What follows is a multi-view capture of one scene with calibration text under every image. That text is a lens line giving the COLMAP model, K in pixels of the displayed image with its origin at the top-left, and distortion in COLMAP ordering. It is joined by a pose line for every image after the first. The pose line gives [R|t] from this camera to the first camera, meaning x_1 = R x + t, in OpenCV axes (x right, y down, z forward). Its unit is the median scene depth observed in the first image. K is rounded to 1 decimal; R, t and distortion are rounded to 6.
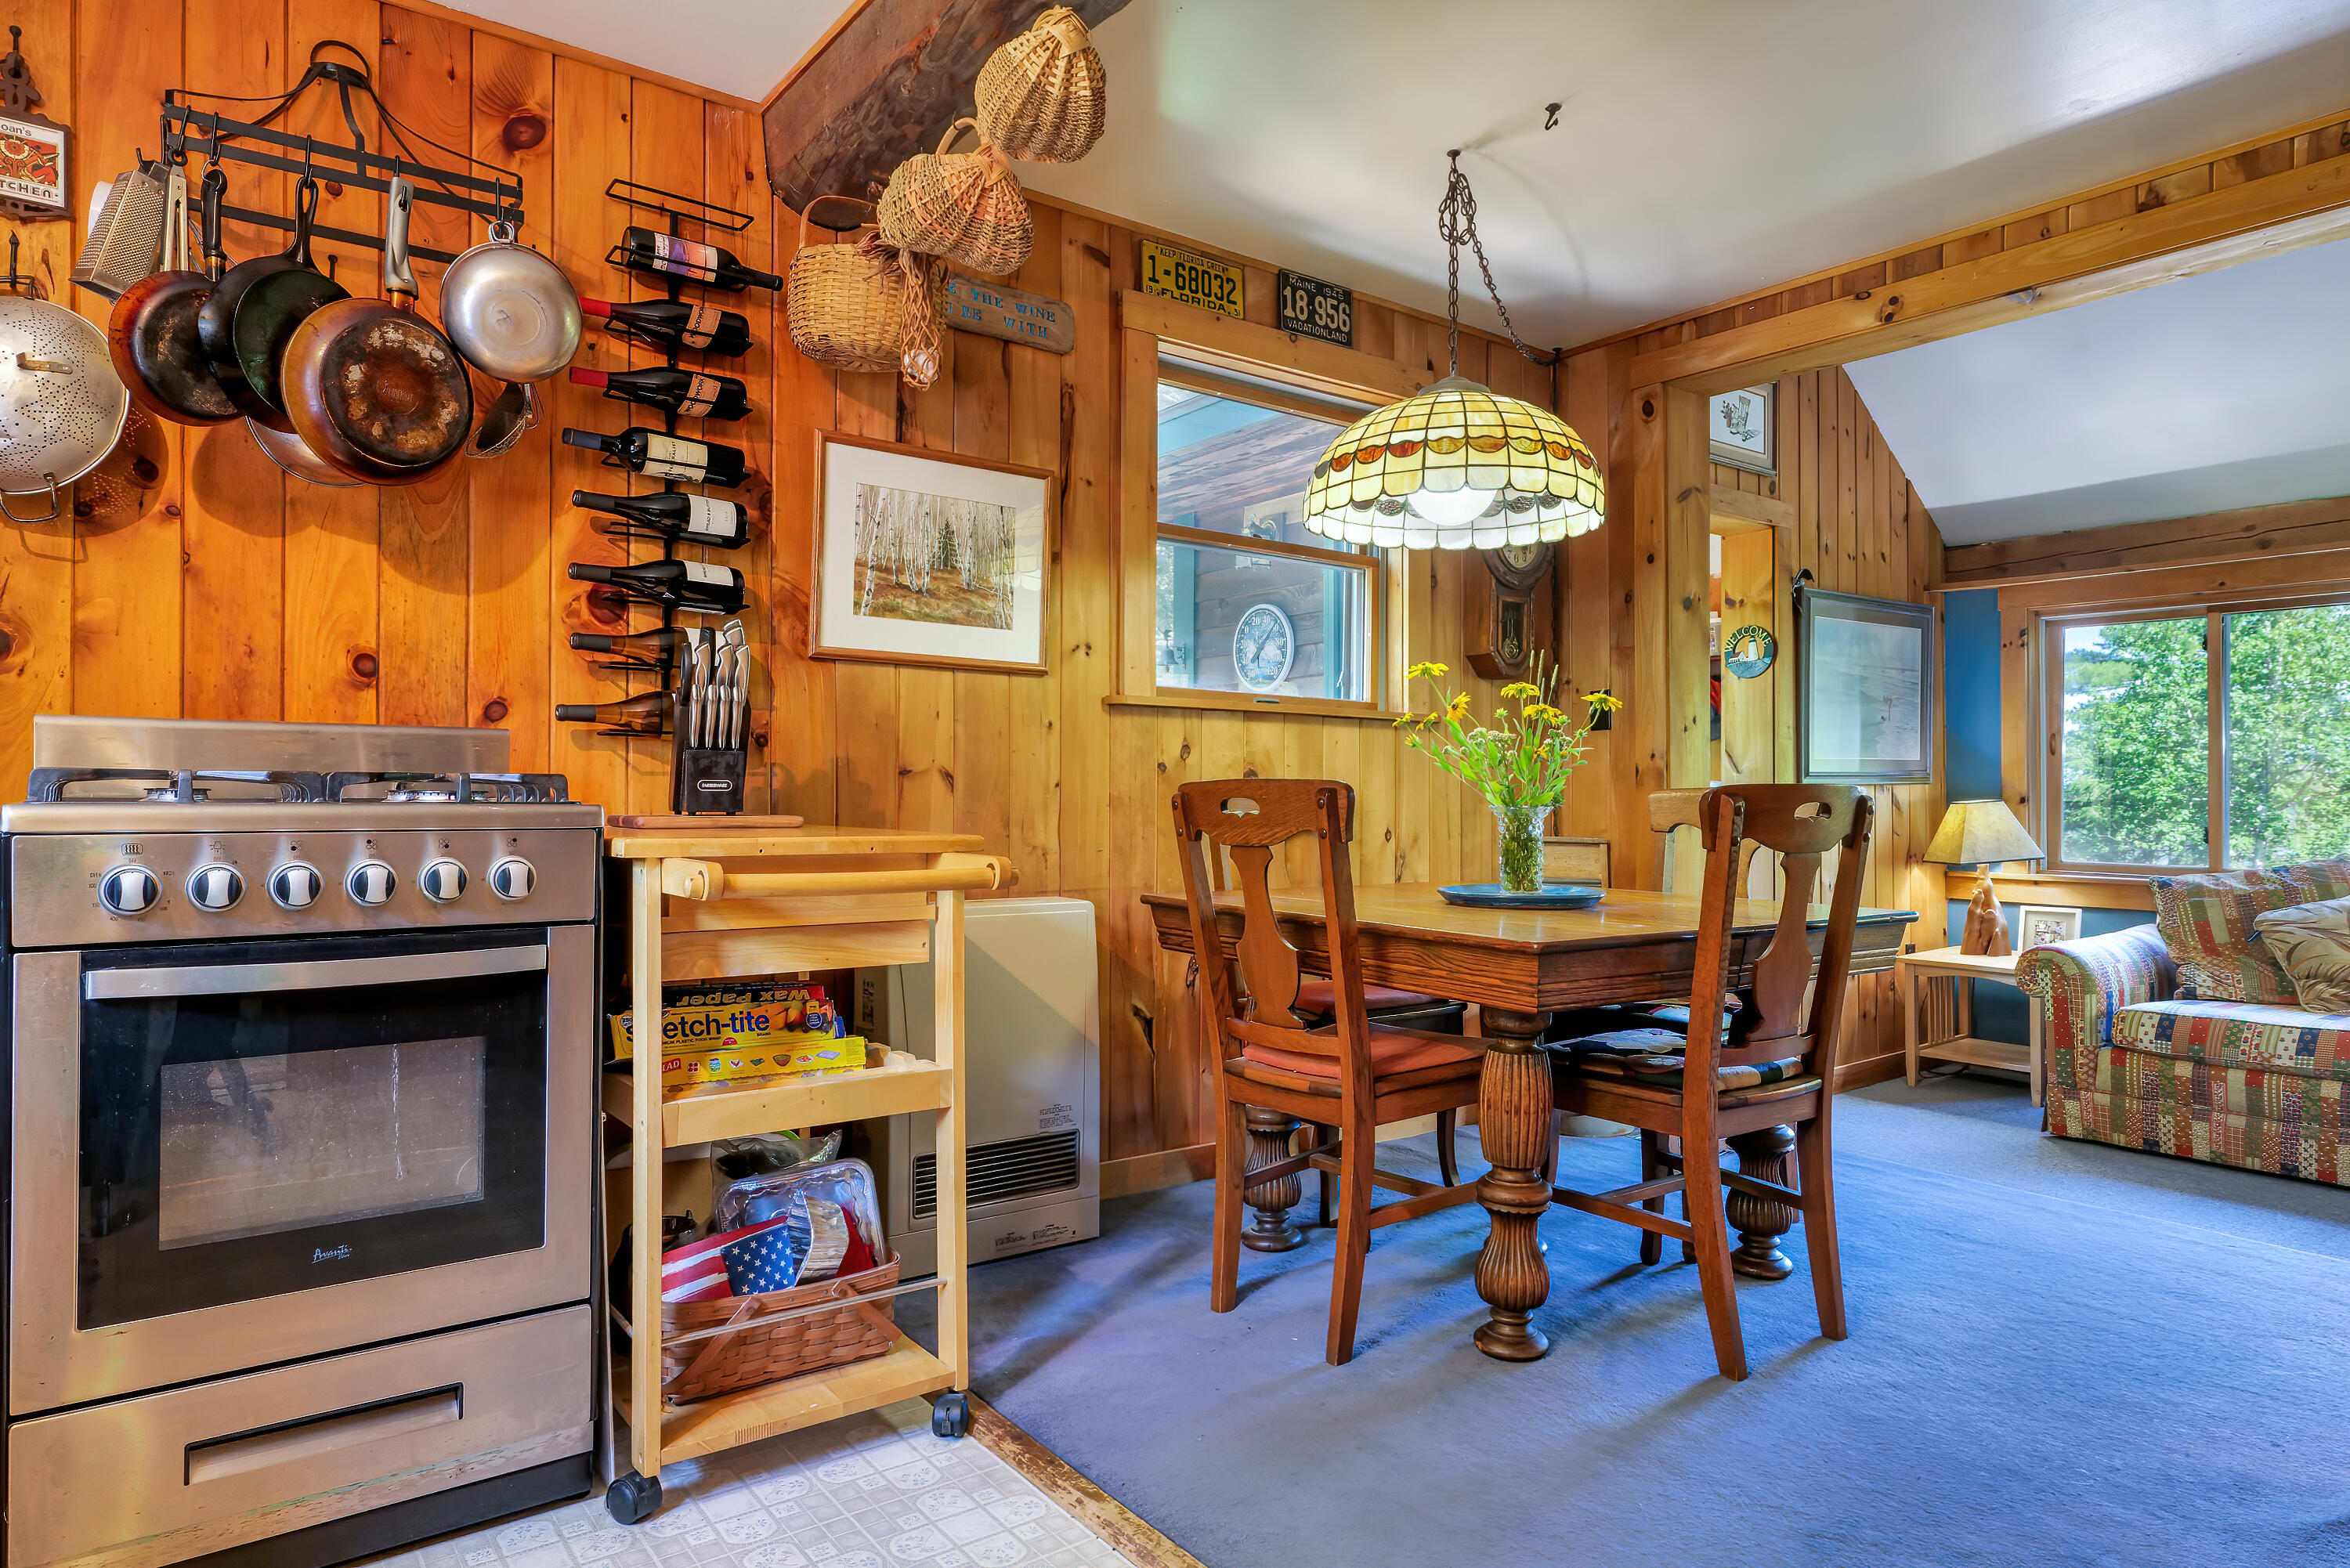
lens RADIAL K [[1392.3, 0, 1164.8], [0, 1392.3, 779.6], [0, 0, 1]] dist [0.003623, 0.003230]
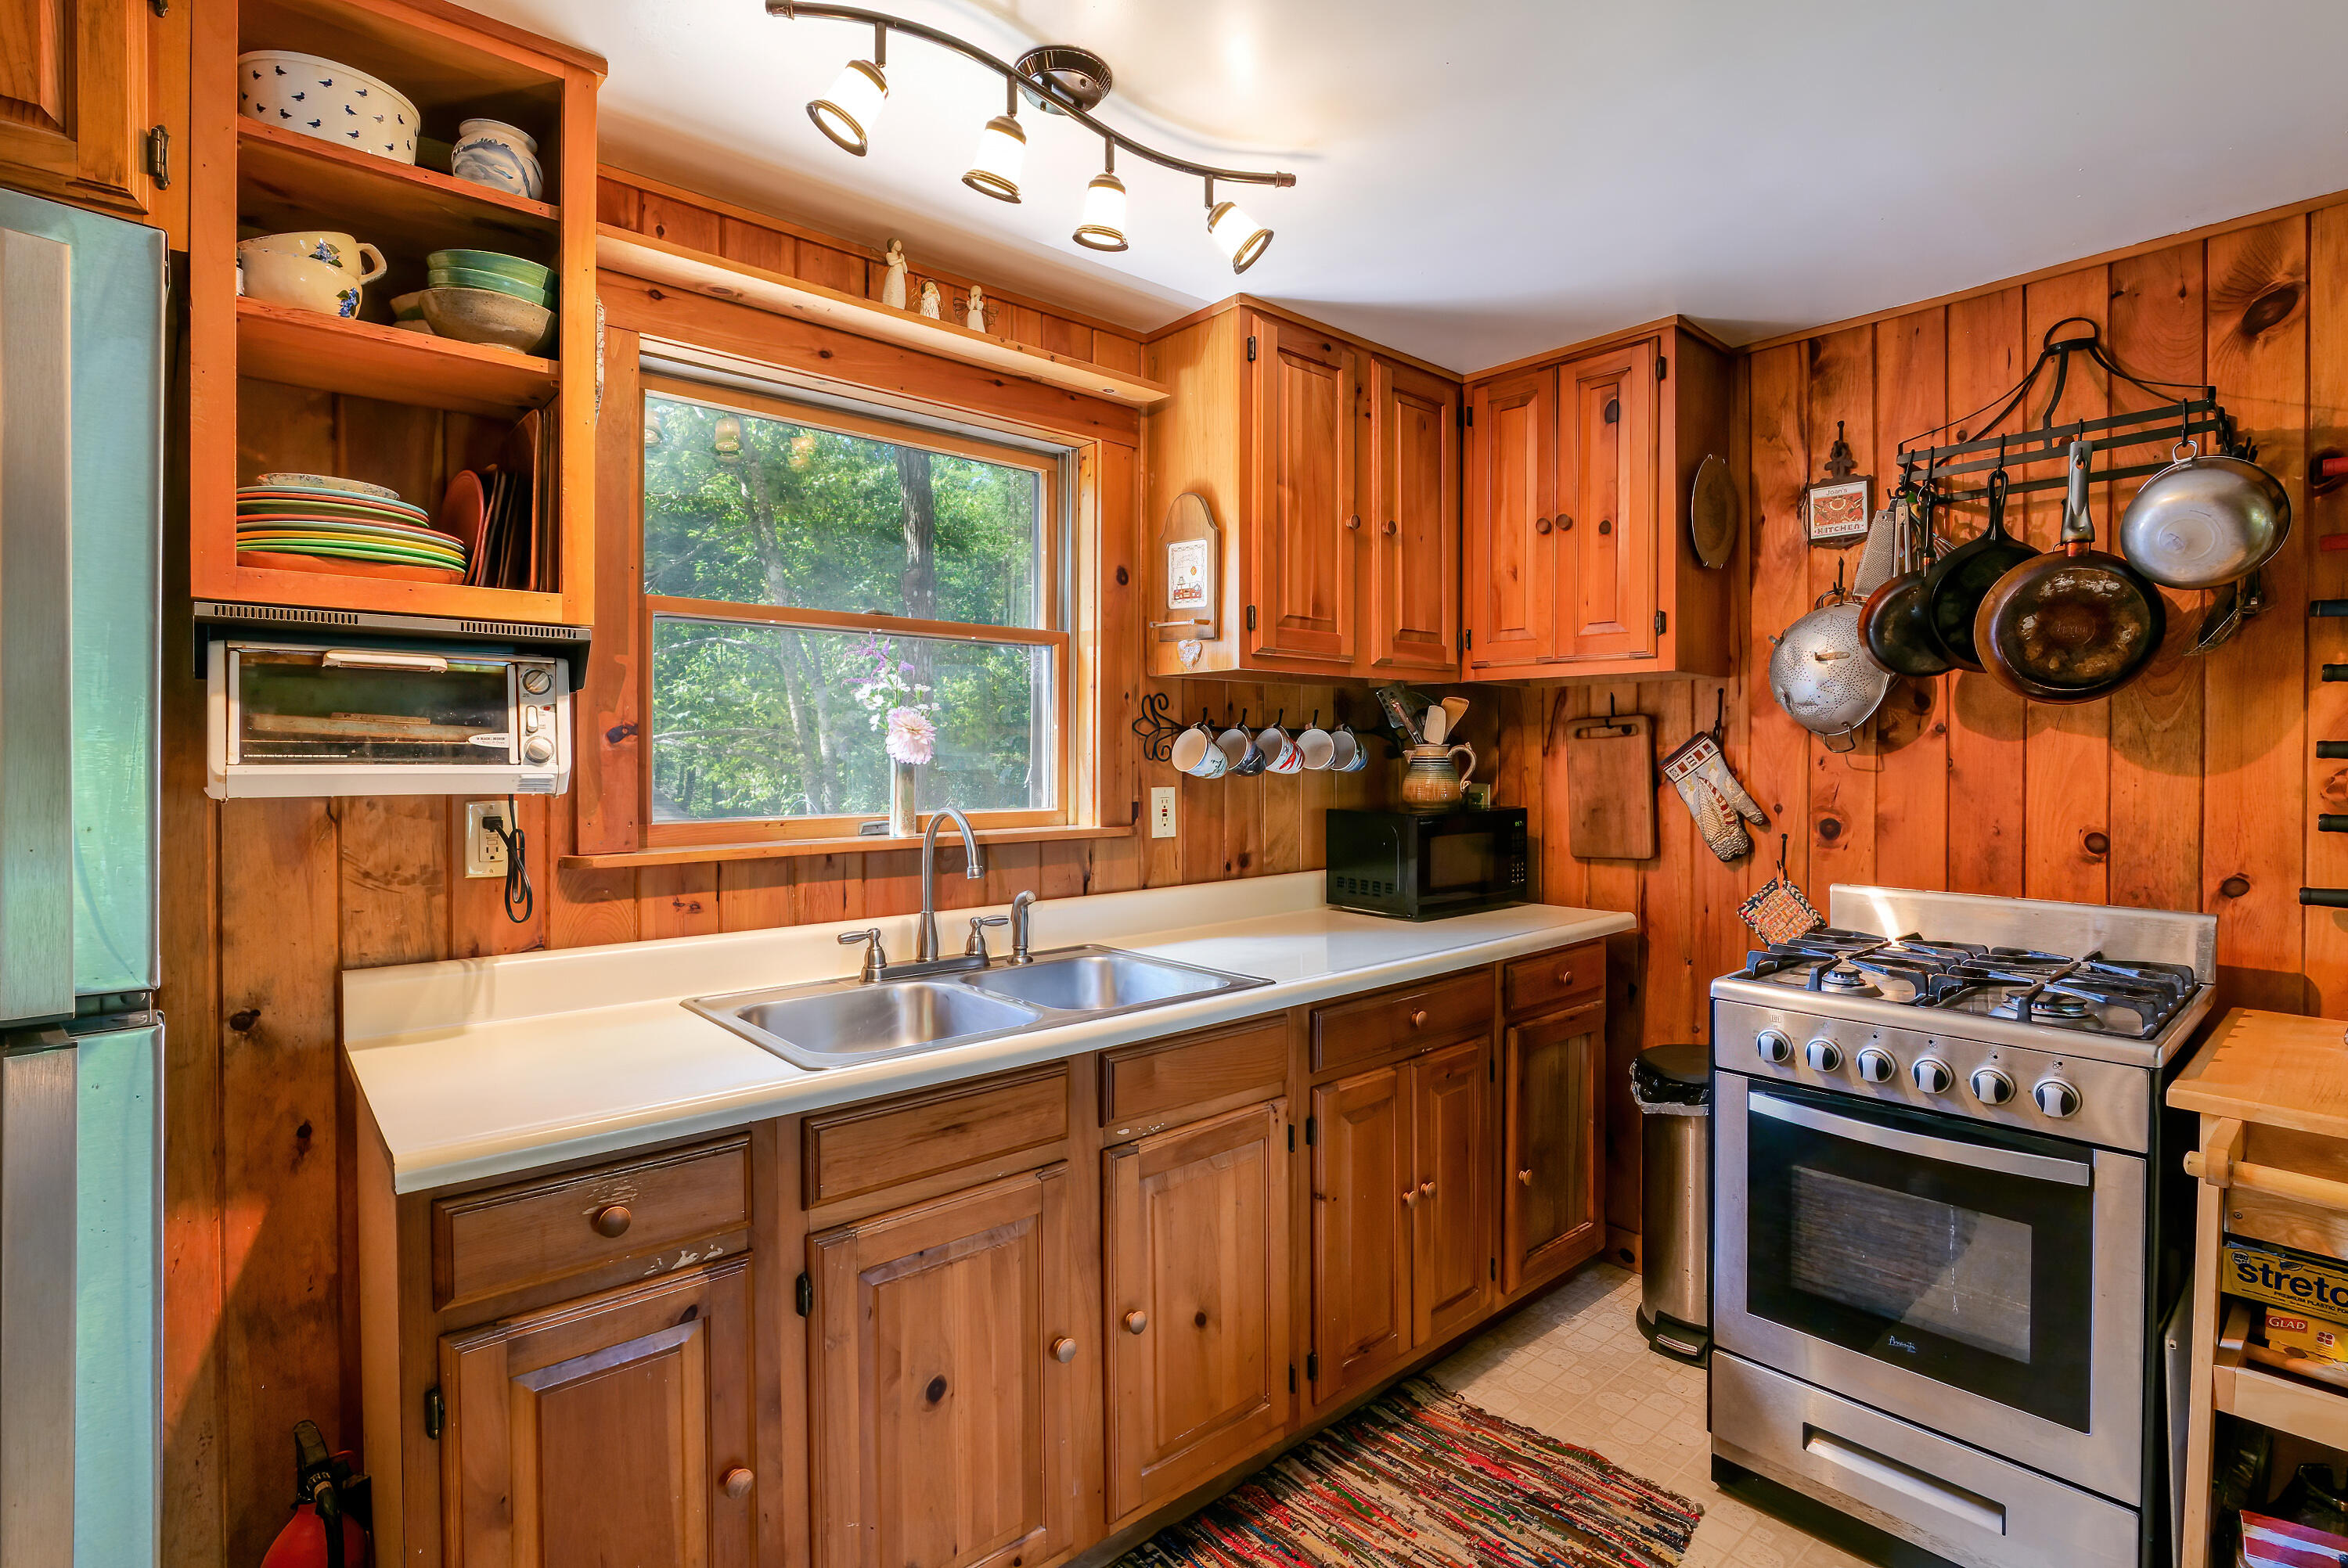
lens RADIAL K [[1110.4, 0, 1180.8], [0, 1110.4, 764.0], [0, 0, 1]] dist [-0.022149, 0.005471]
pose [[0.089072, 0.004848, -0.996013, 0.251985], [0.009894, 0.999935, 0.005752, -0.150862], [0.995976, -0.010367, 0.089018, 0.150180]]
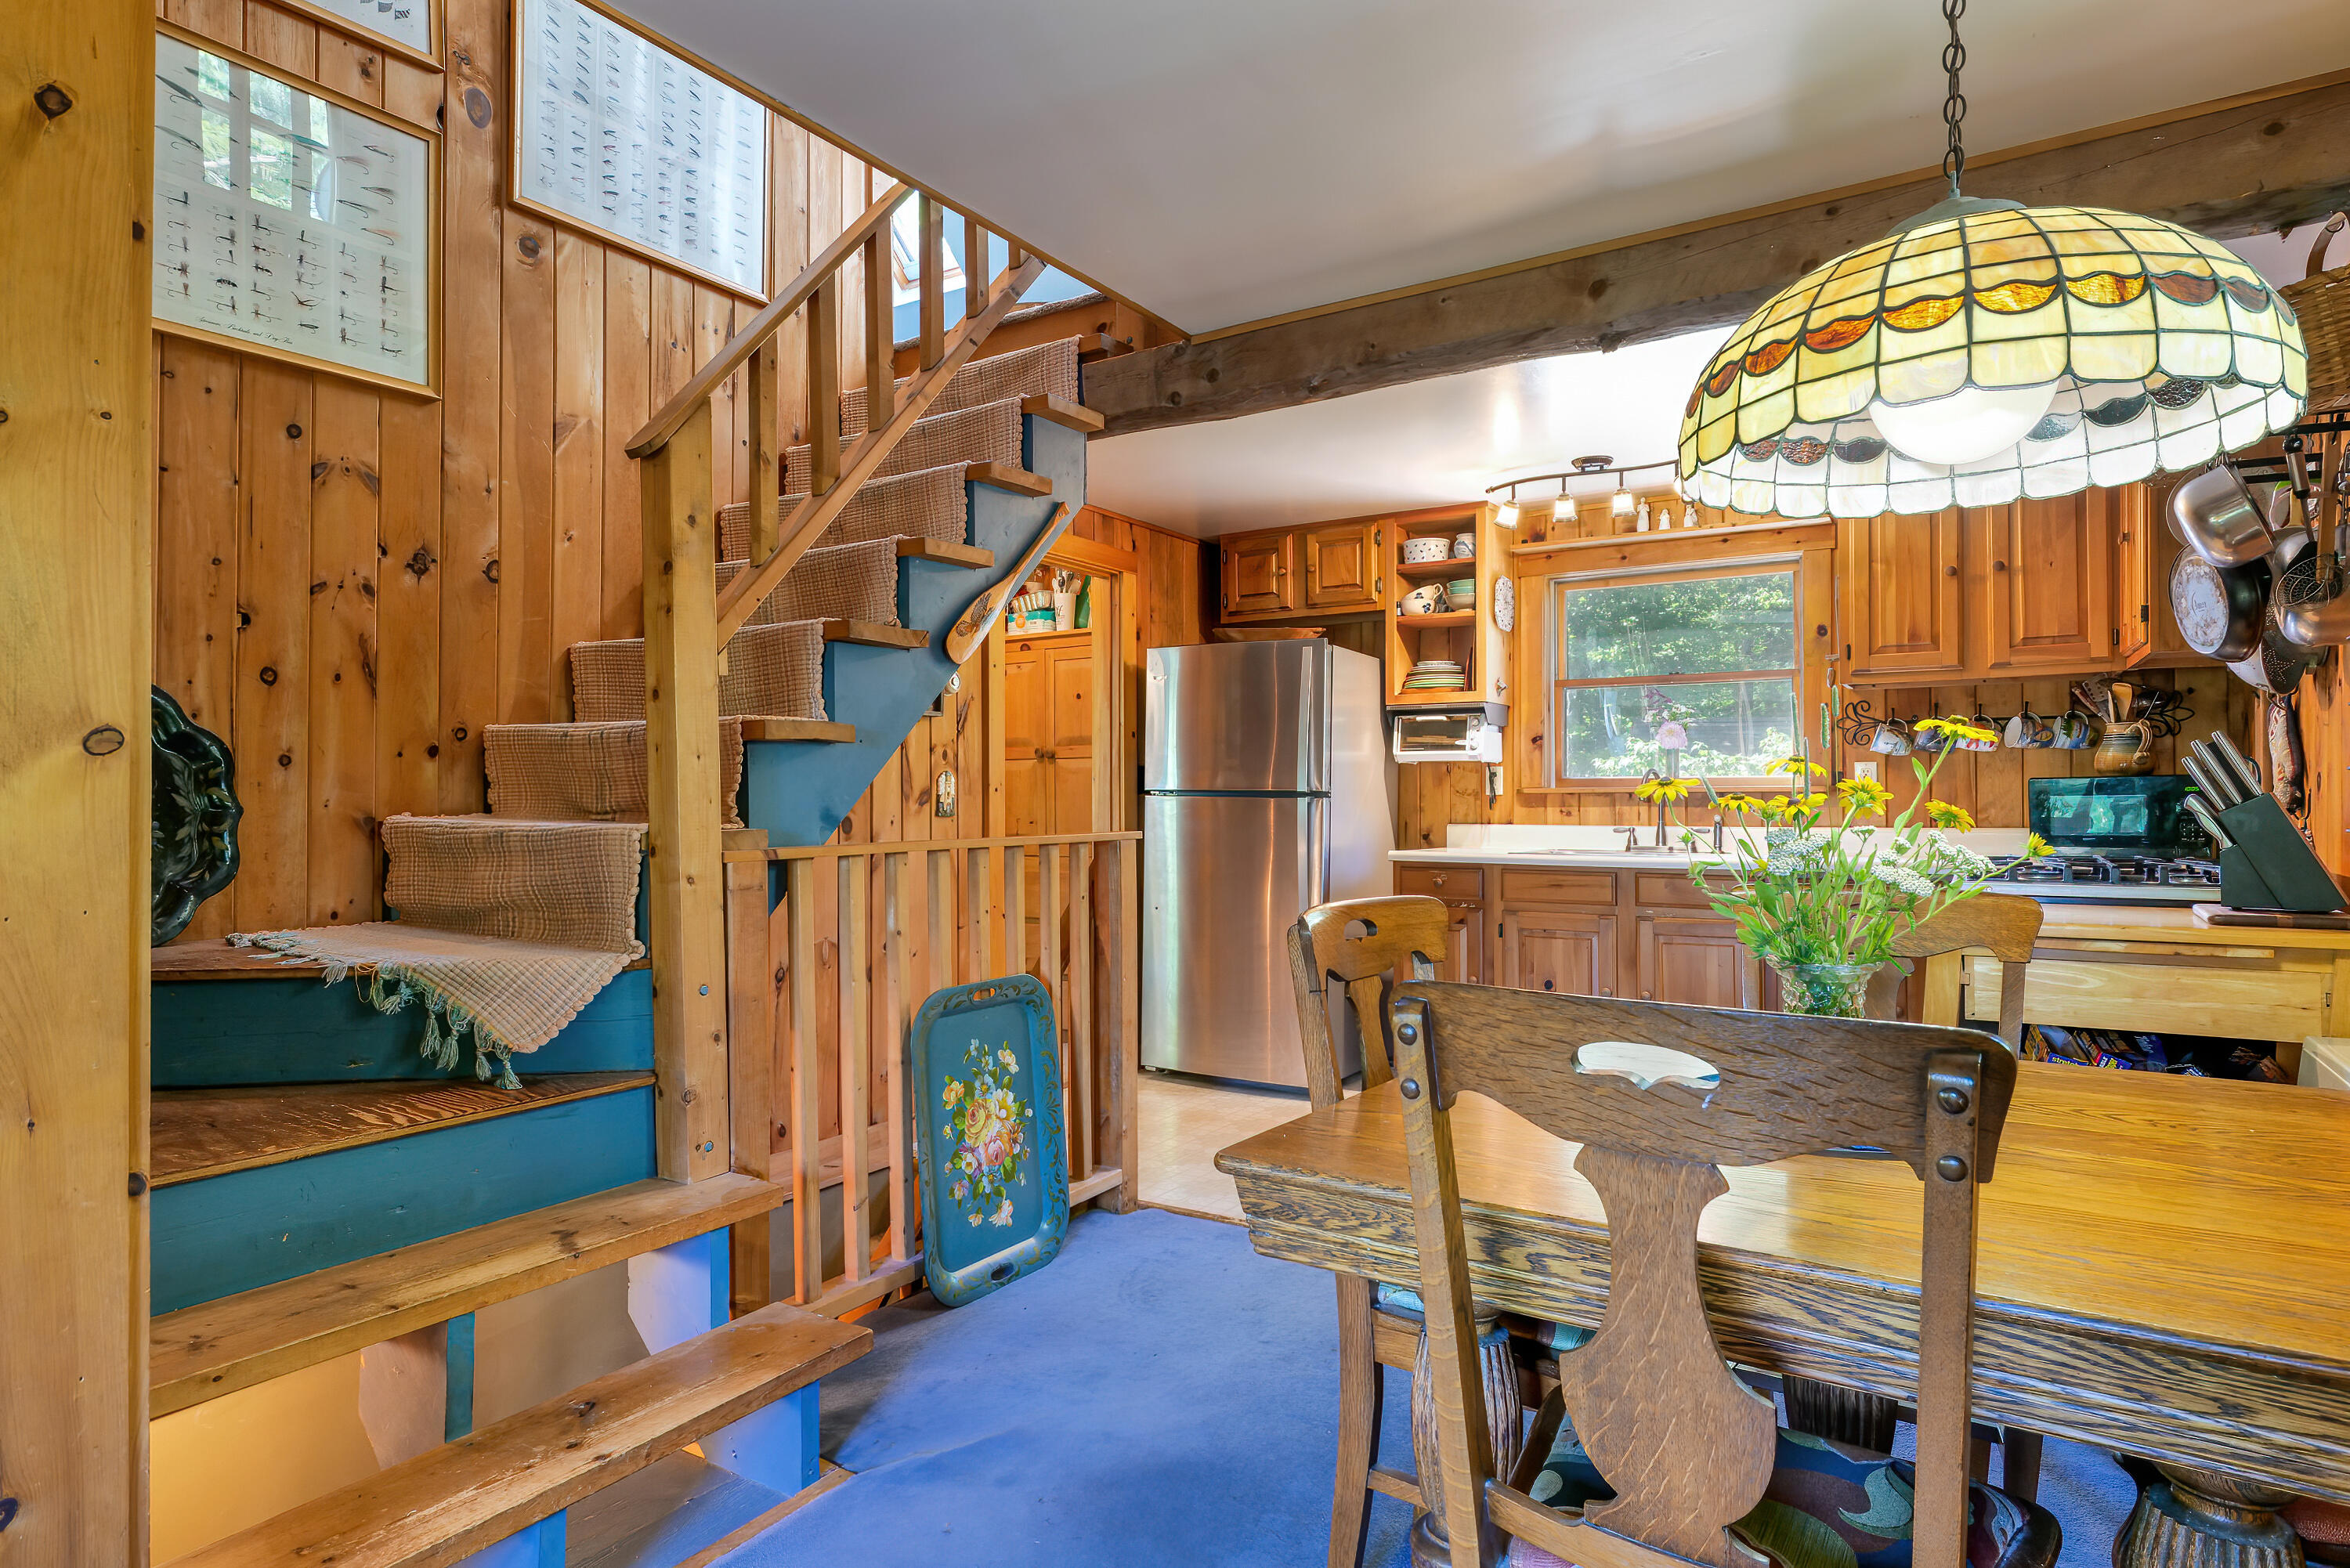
lens RADIAL K [[1303.1, 0, 1163.4], [0, 1303.1, 782.1], [0, 0, 1]] dist [-0.000165, 0.000307]
pose [[-0.933613, -0.007554, -0.358205, 0.822340], [0.001299, 0.999700, -0.024468, -0.049451], [0.358282, -0.023309, -0.933322, 1.614166]]
